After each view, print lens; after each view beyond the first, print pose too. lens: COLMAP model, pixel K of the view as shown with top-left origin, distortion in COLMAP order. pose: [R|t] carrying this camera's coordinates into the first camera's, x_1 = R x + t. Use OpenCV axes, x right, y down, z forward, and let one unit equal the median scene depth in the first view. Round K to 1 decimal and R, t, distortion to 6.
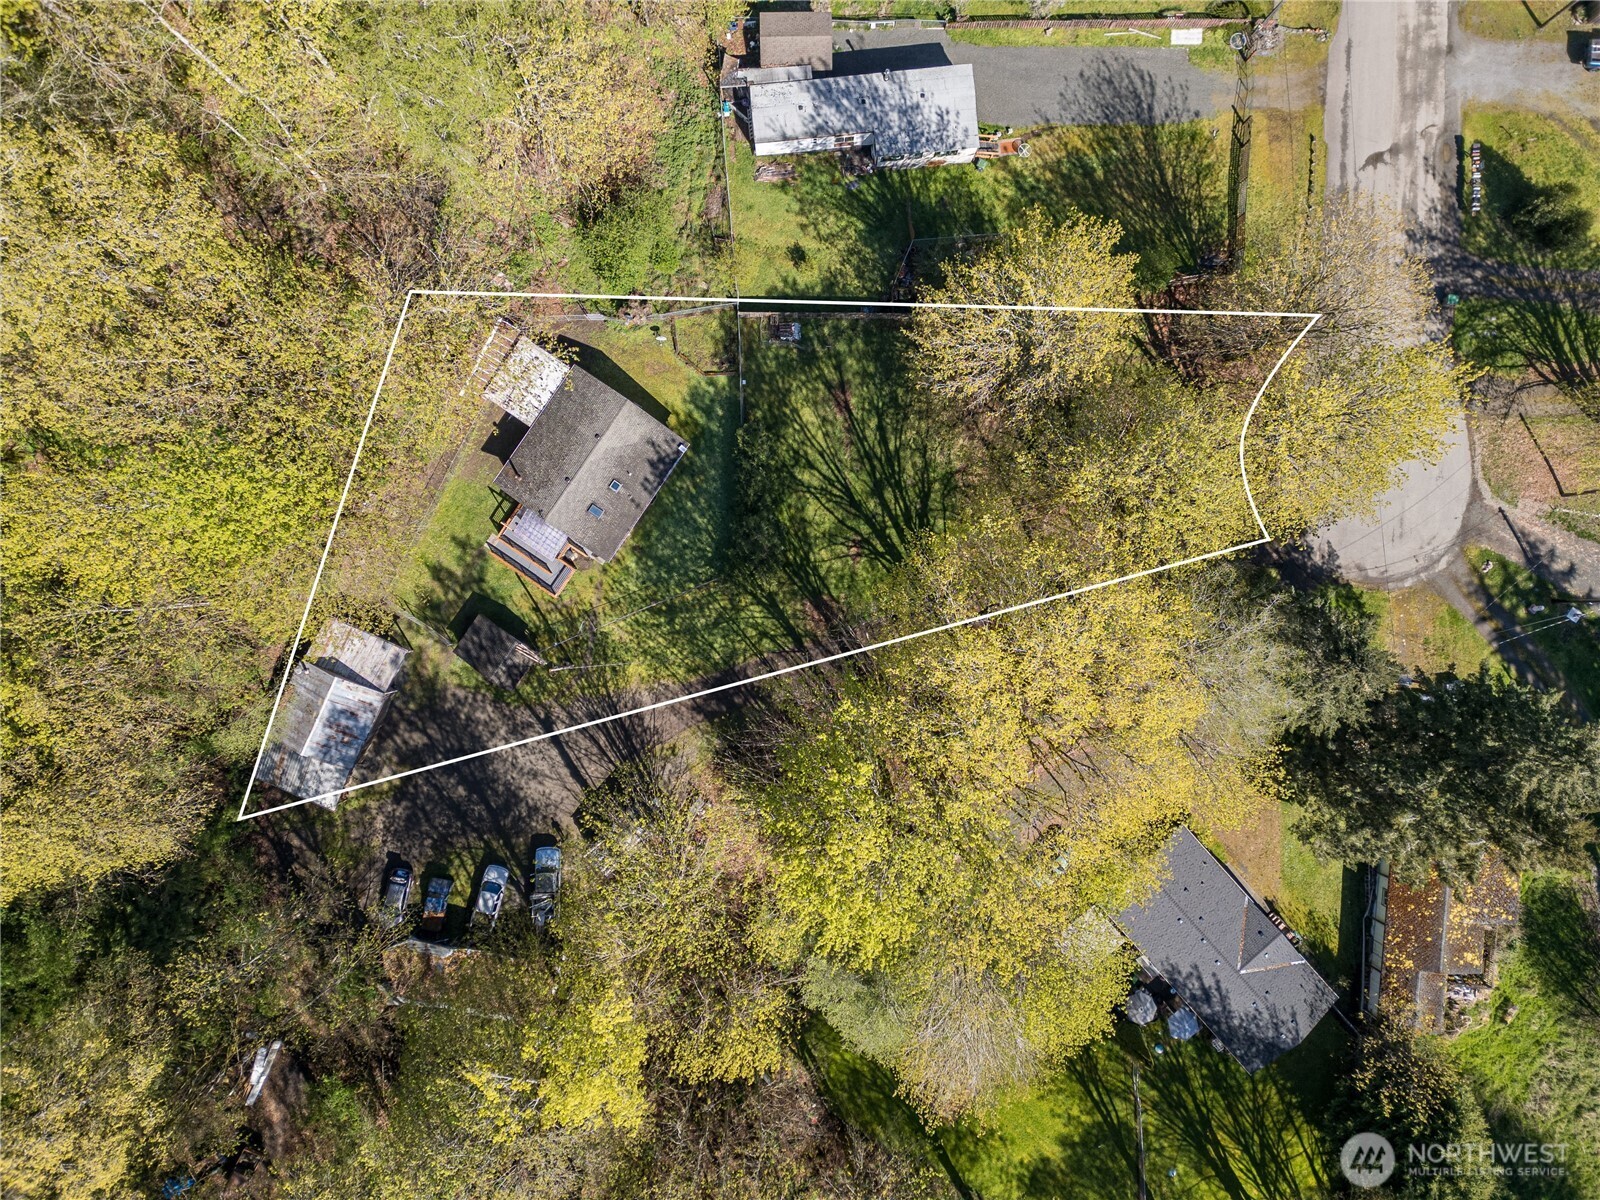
lens RADIAL K [[1097.9, 0, 808.2], [0, 1097.9, 605.3], [0, 0, 1]] dist [0.048640, -0.003640]
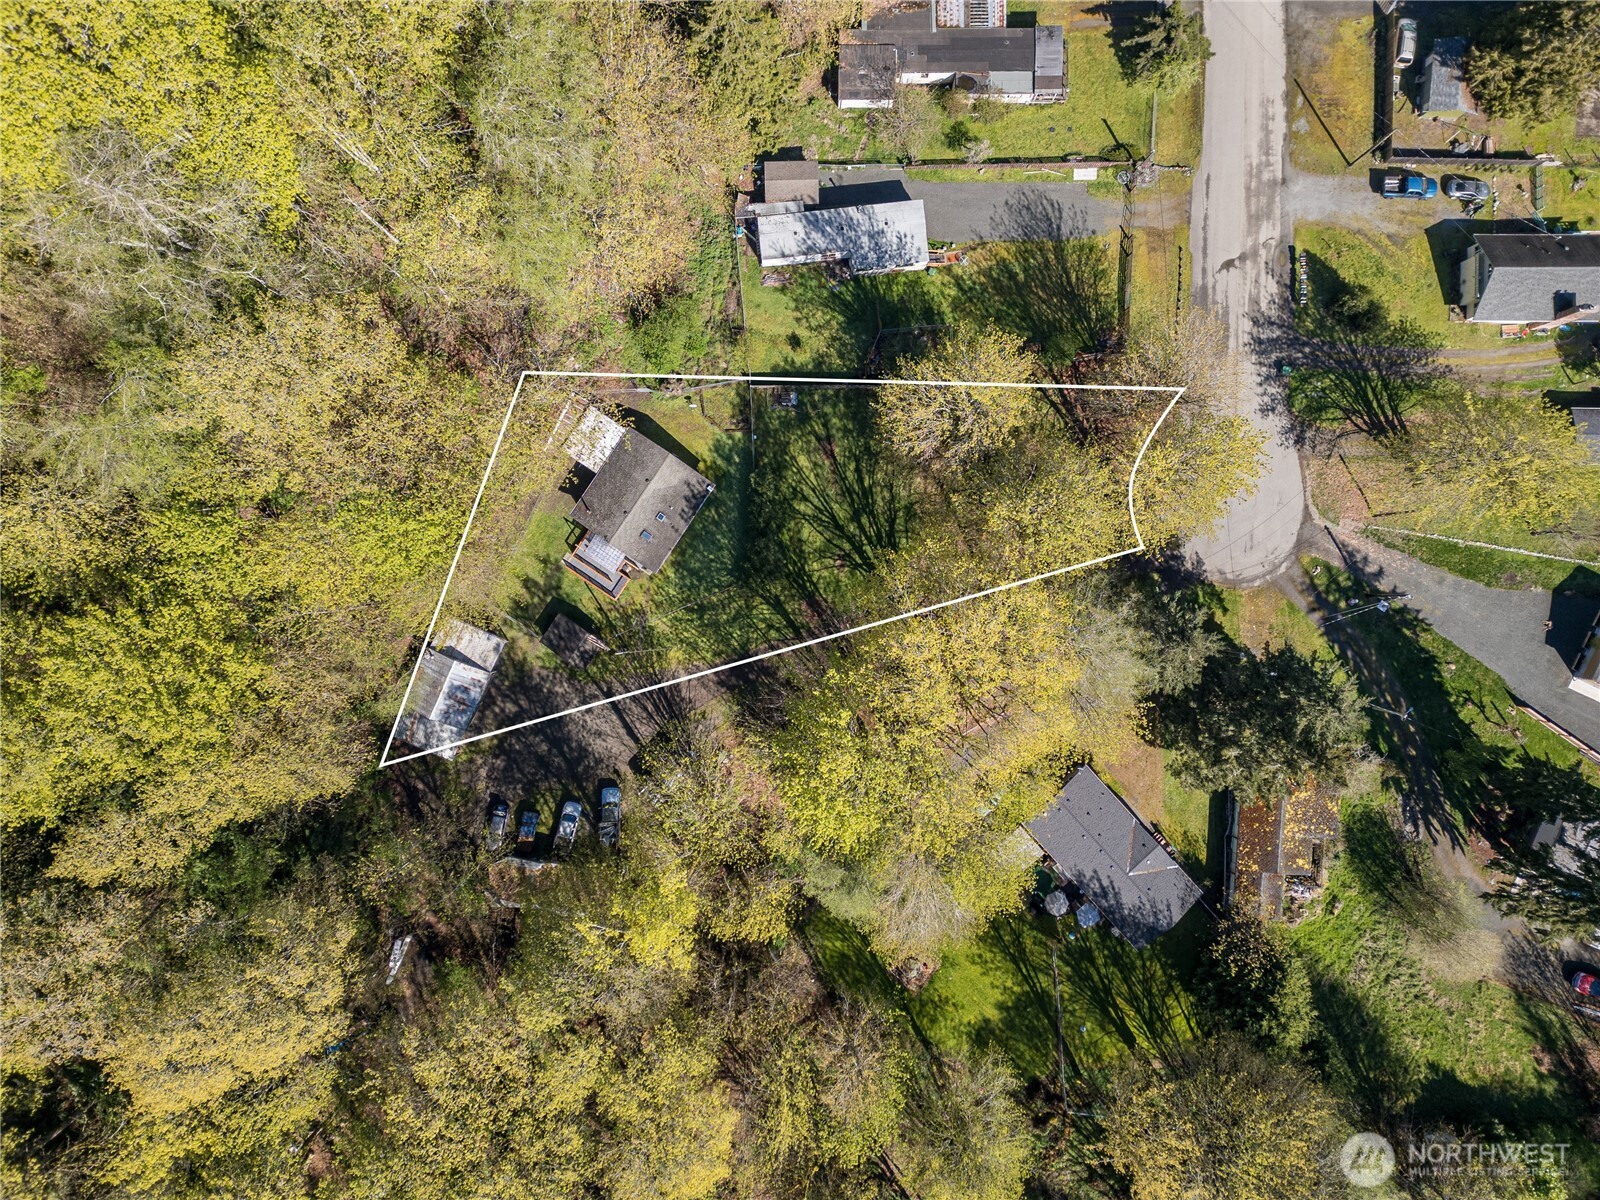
lens RADIAL K [[1097.9, 0, 814.1], [0, 1097.9, 584.7], [0, 0, 1]] dist [0.048640, -0.003640]
pose [[0.999927, -0.009619, 0.007283, 0.002035], [0.009755, 0.999774, -0.018912, 0.001706], [-0.007099, 0.018981, 0.999795, -0.329698]]
